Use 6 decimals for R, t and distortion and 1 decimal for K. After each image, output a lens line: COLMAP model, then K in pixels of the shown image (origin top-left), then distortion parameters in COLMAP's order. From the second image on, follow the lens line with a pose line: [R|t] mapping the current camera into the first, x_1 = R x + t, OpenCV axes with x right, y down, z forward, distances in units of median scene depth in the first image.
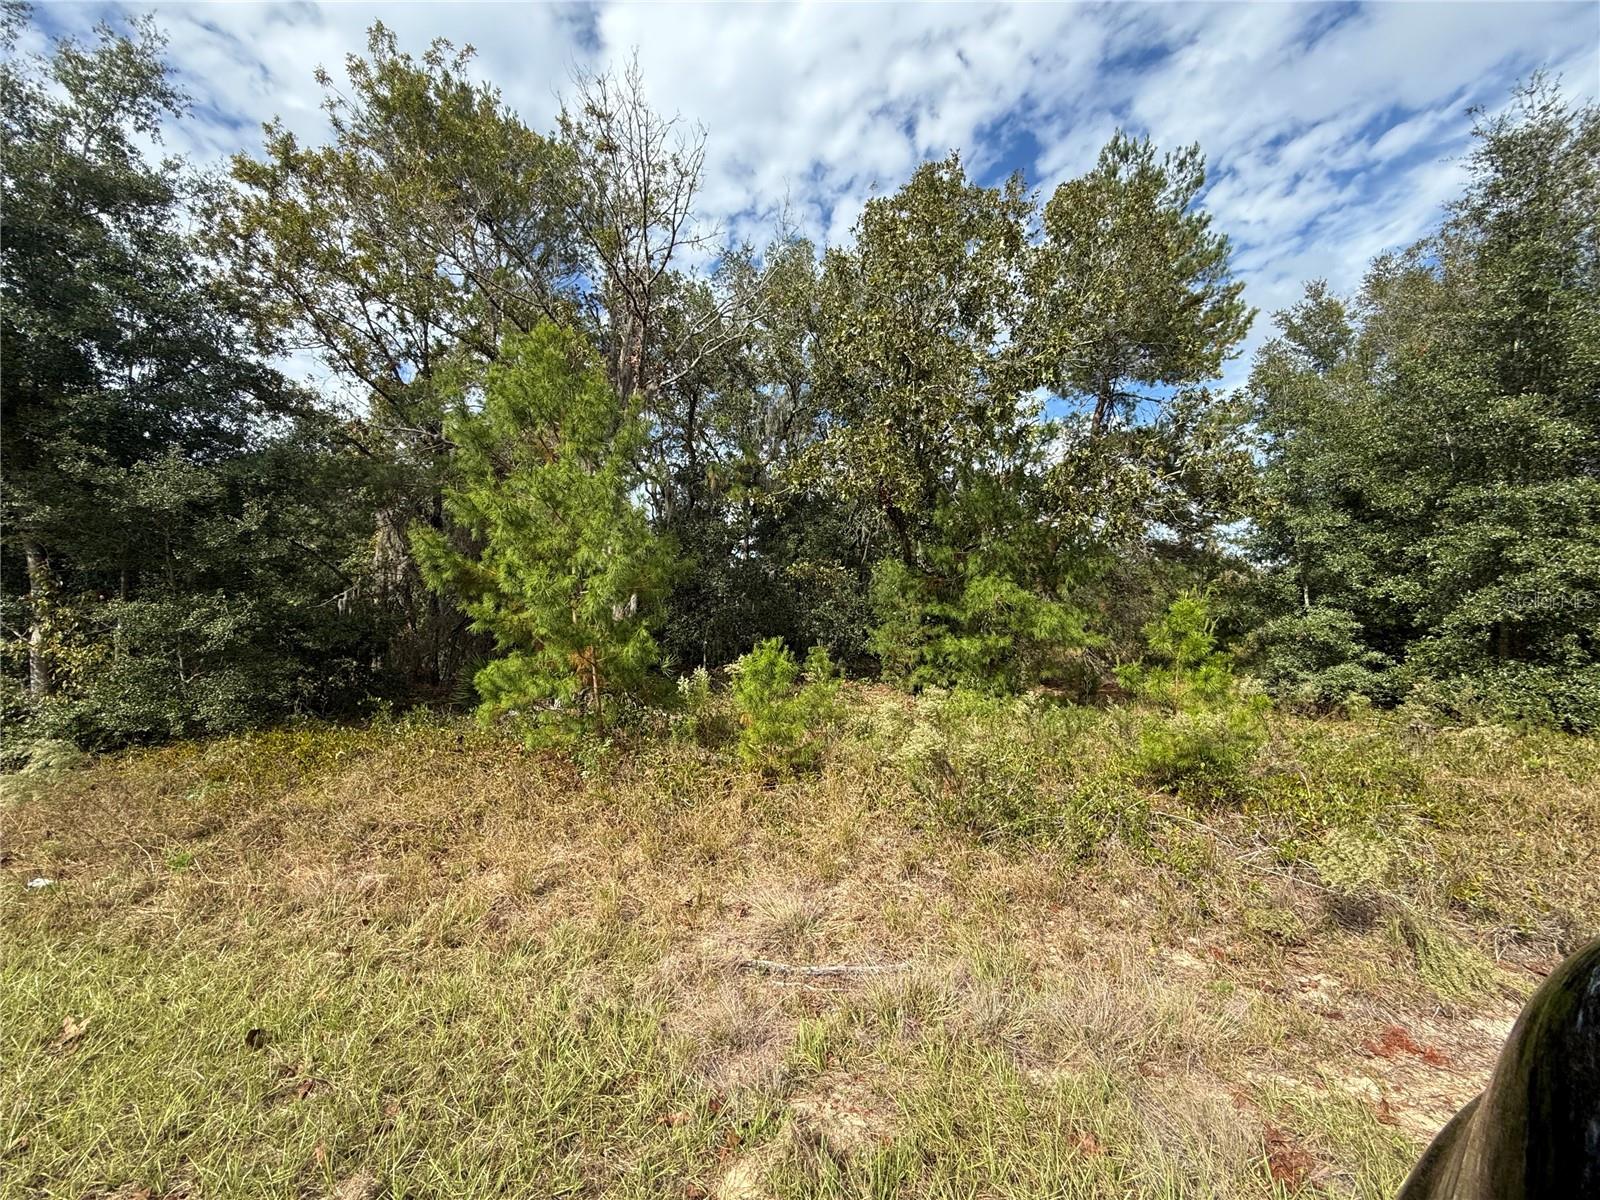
lens RADIAL K [[637.9, 0, 793.6], [0, 637.9, 596.0], [0, 0, 1]] dist [-0.003012, 0.000536]
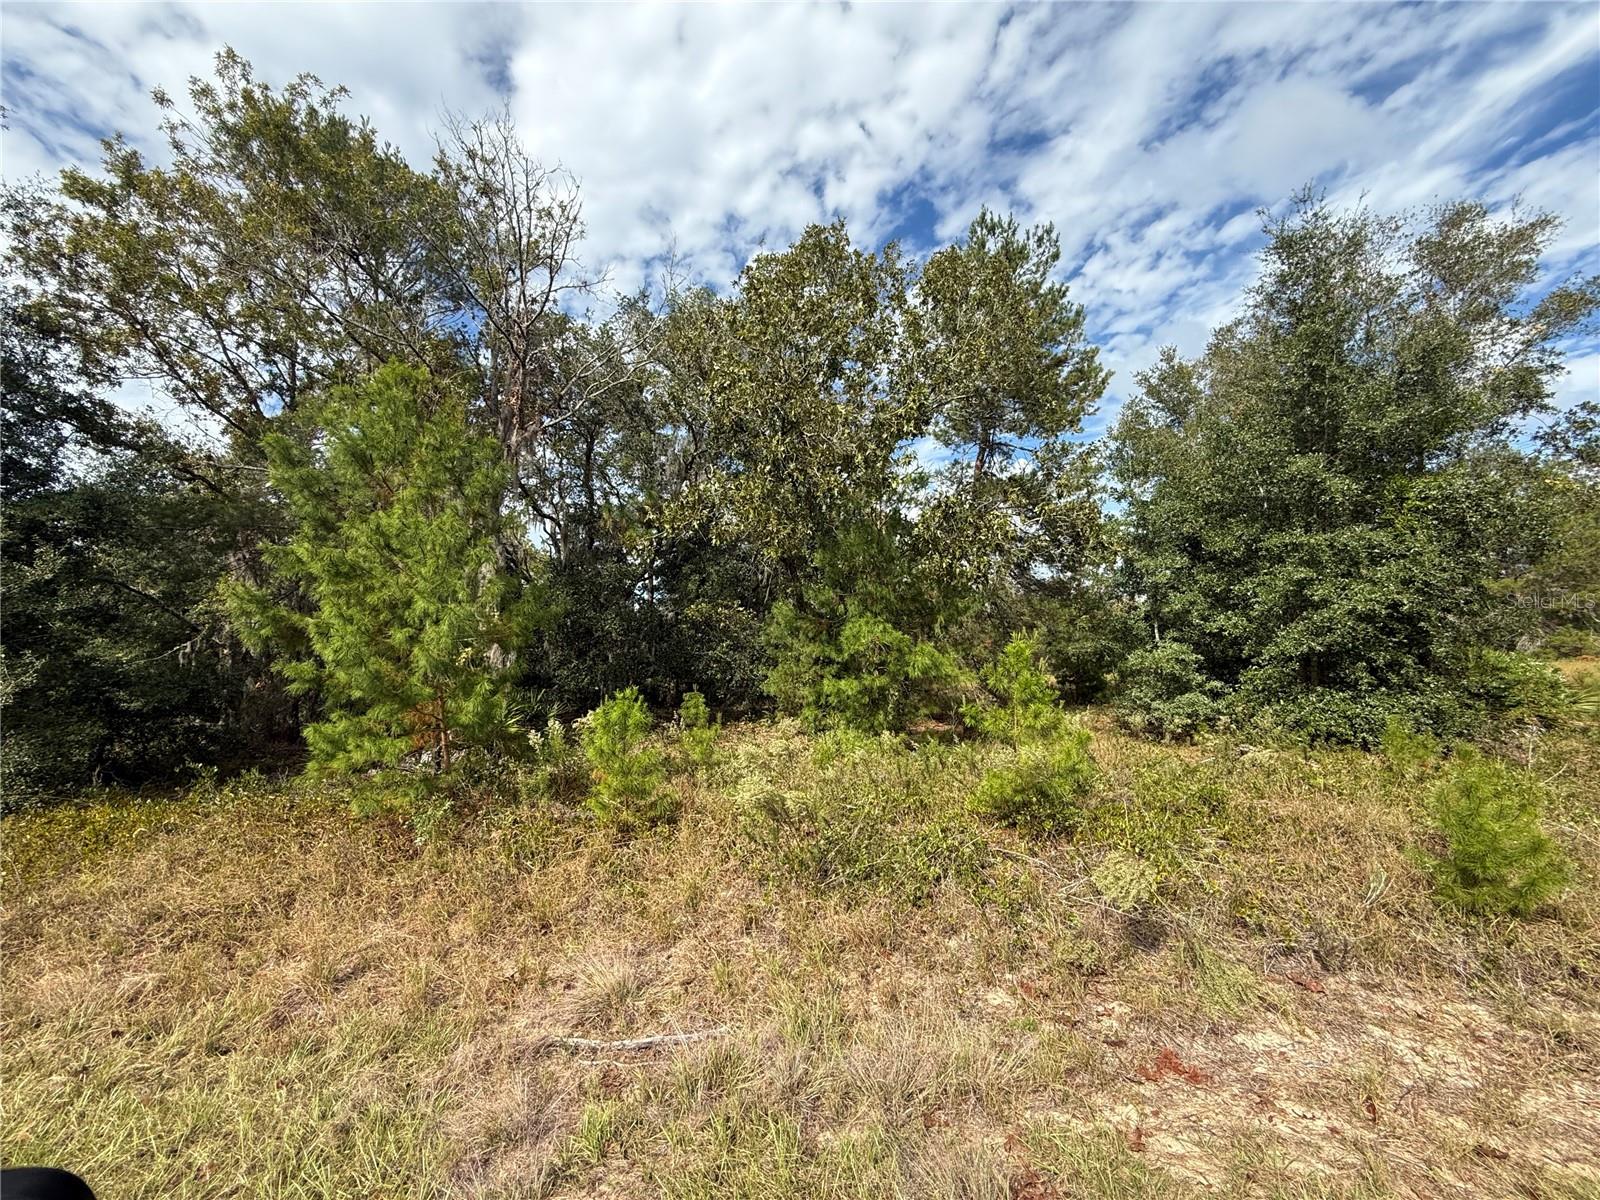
lens RADIAL K [[637.9, 0, 793.2], [0, 637.9, 596.1], [0, 0, 1]] dist [-0.003012, 0.000536]
pose [[0.992036, -0.010147, 0.125543, 0.061490], [0.017551, 0.998161, -0.058014, -0.008582], [-0.124724, 0.059756, 0.990390, -0.006328]]
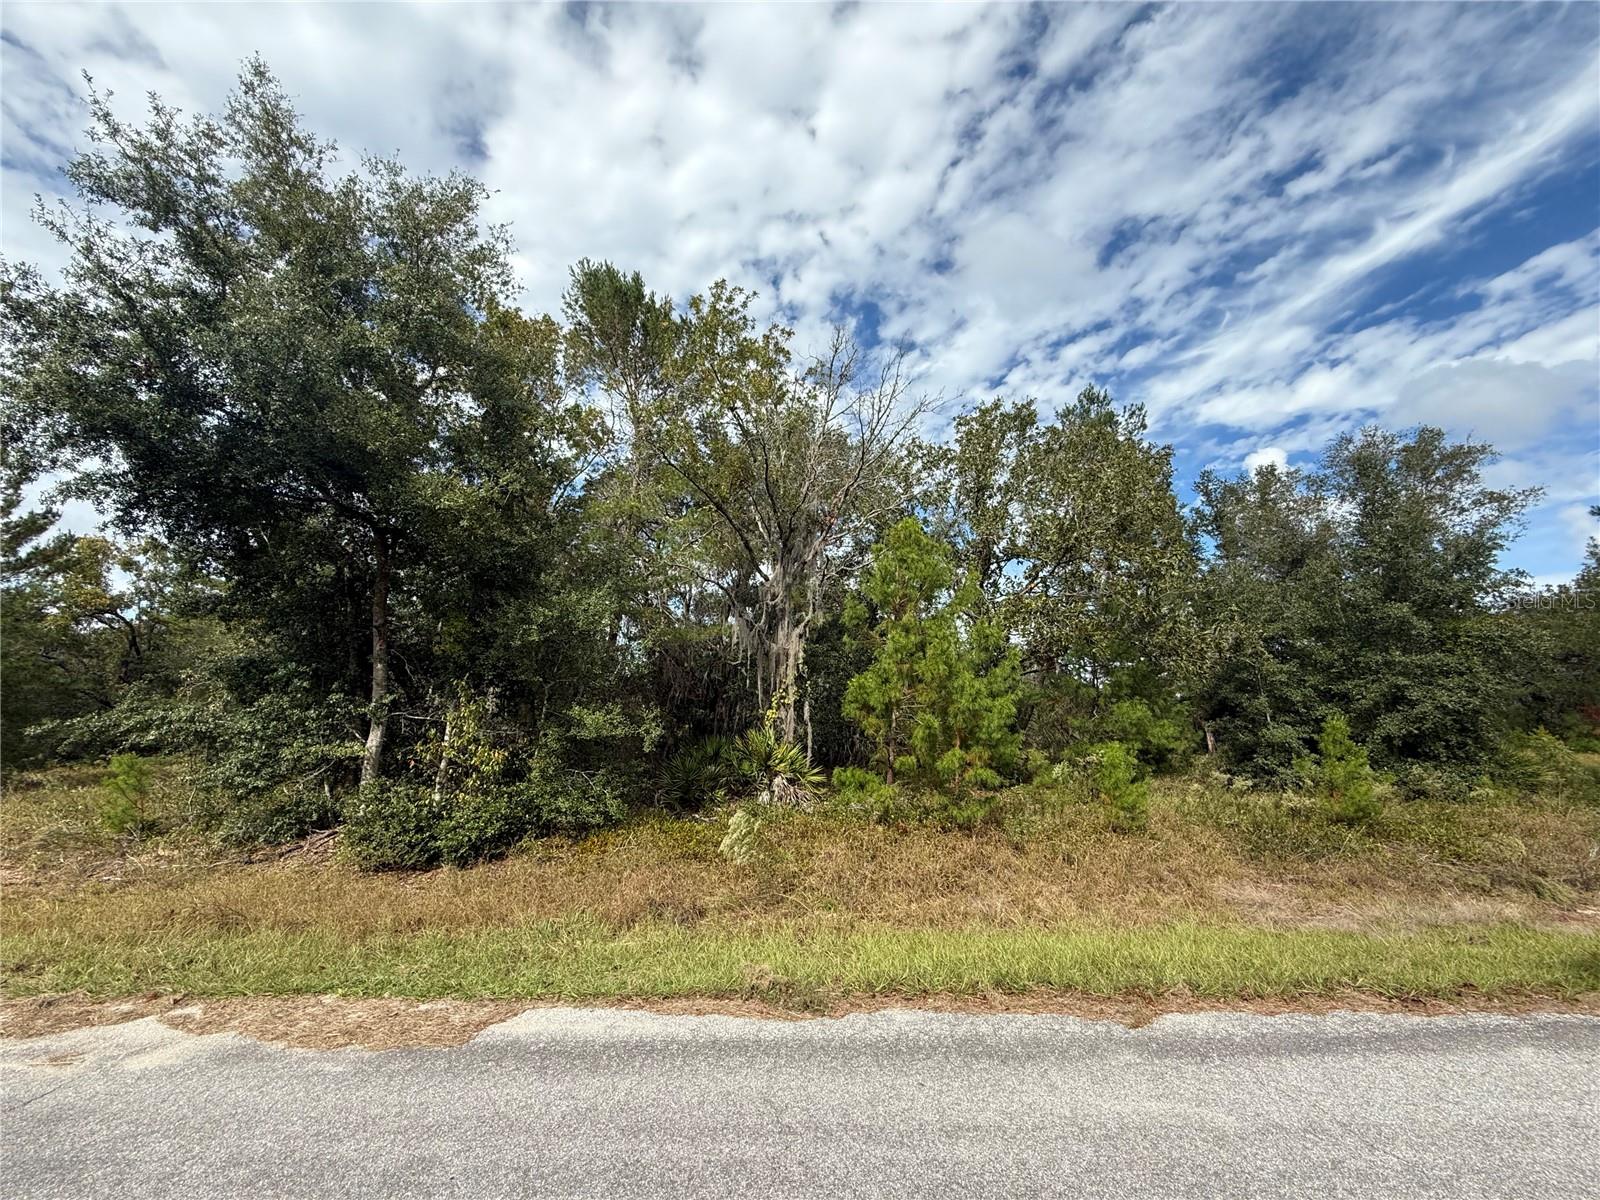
lens RADIAL K [[637.9, 0, 799.0], [0, 637.9, 607.0], [0, 0, 1]] dist [-0.003012, 0.000536]
pose [[0.967187, 0.055394, 0.247954, -0.753231], [-0.018057, 0.988462, -0.150391, -0.009295], [-0.253423, 0.140979, 0.957027, -0.215851]]
